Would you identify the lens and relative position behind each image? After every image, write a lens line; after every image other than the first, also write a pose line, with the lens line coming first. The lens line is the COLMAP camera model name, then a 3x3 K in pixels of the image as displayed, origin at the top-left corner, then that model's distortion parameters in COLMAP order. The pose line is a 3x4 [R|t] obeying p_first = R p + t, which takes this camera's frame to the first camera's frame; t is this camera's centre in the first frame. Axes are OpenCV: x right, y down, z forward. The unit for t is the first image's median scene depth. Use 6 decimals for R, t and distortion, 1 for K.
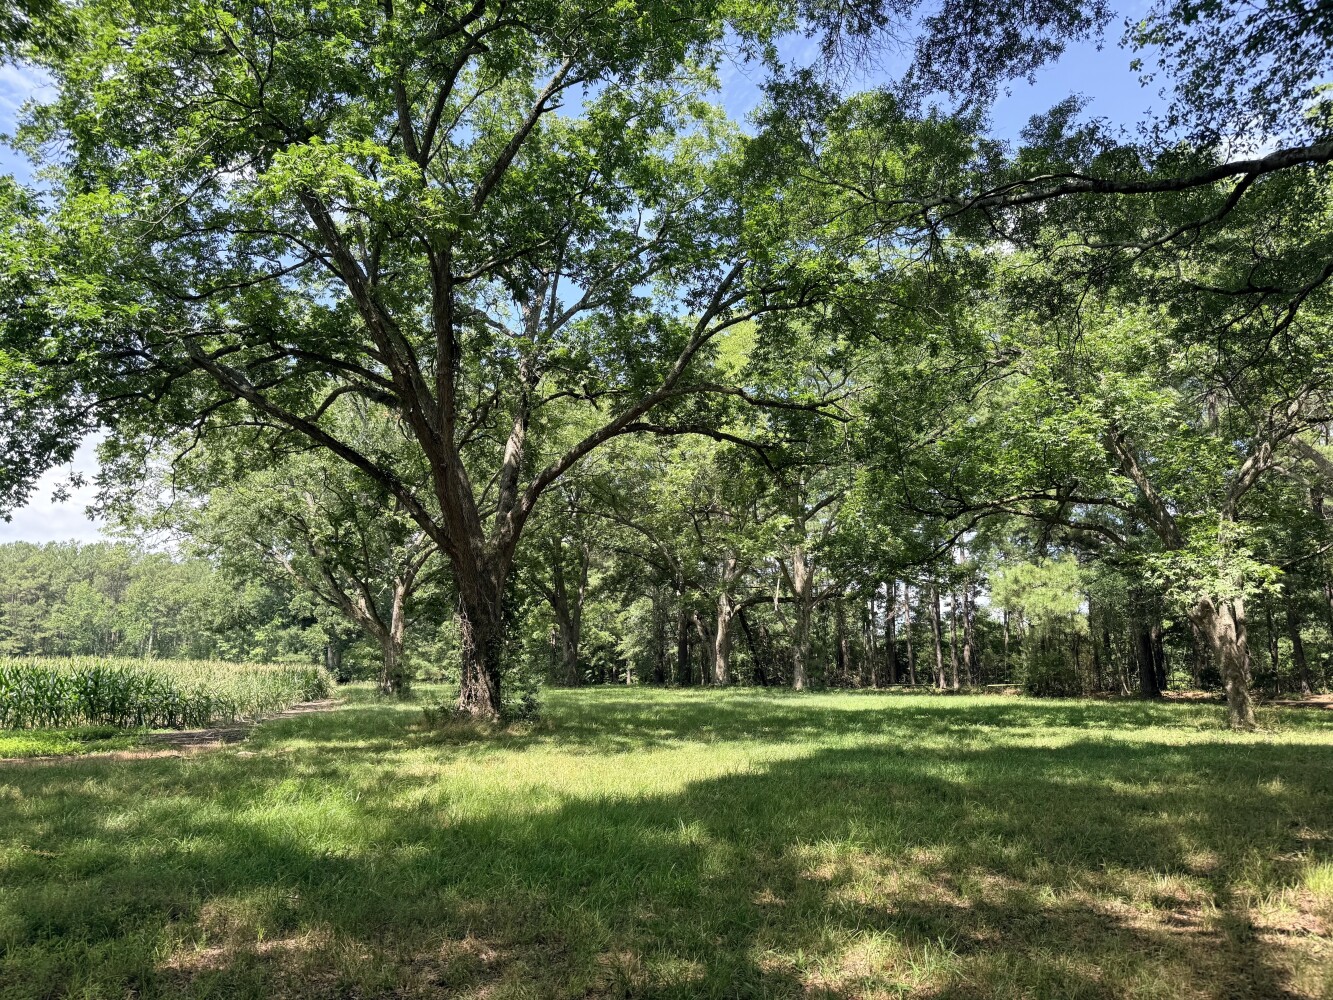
lens RADIAL K [[986.7, 0, 663.7], [0, 986.7, 490.4], [0, 0, 1]] dist [0.233283, -0.329967]
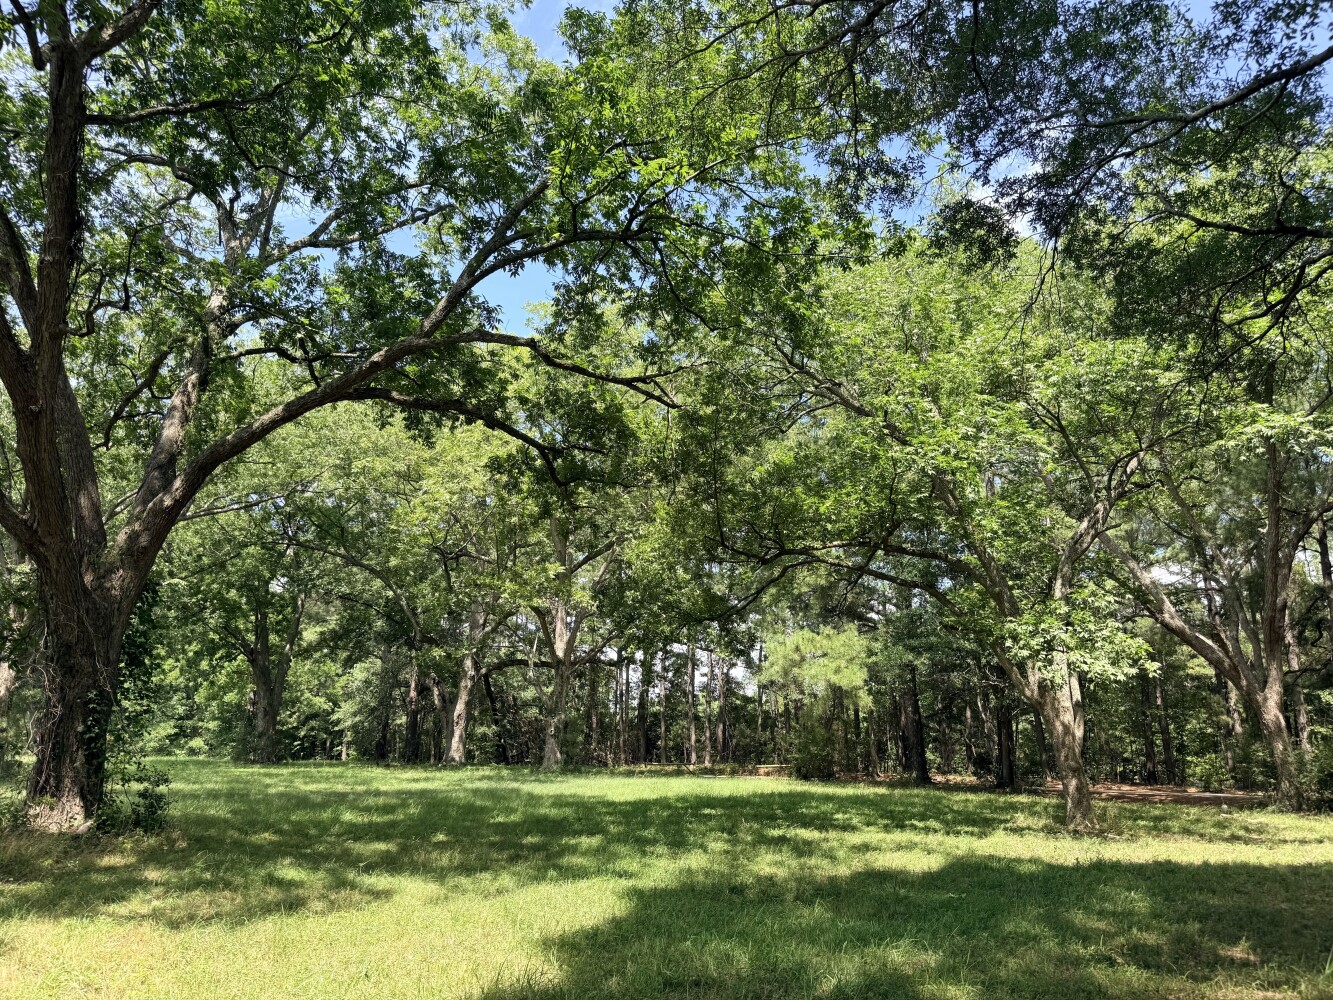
lens RADIAL K [[986.7, 0, 663.7], [0, 986.7, 490.4], [0, 0, 1]] dist [0.233283, -0.329967]
pose [[0.966600, 0.086676, 0.241190, 0.001828], [-0.070230, 0.994633, -0.075984, 0.018095], [-0.246481, 0.056507, 0.967499, 0.117987]]
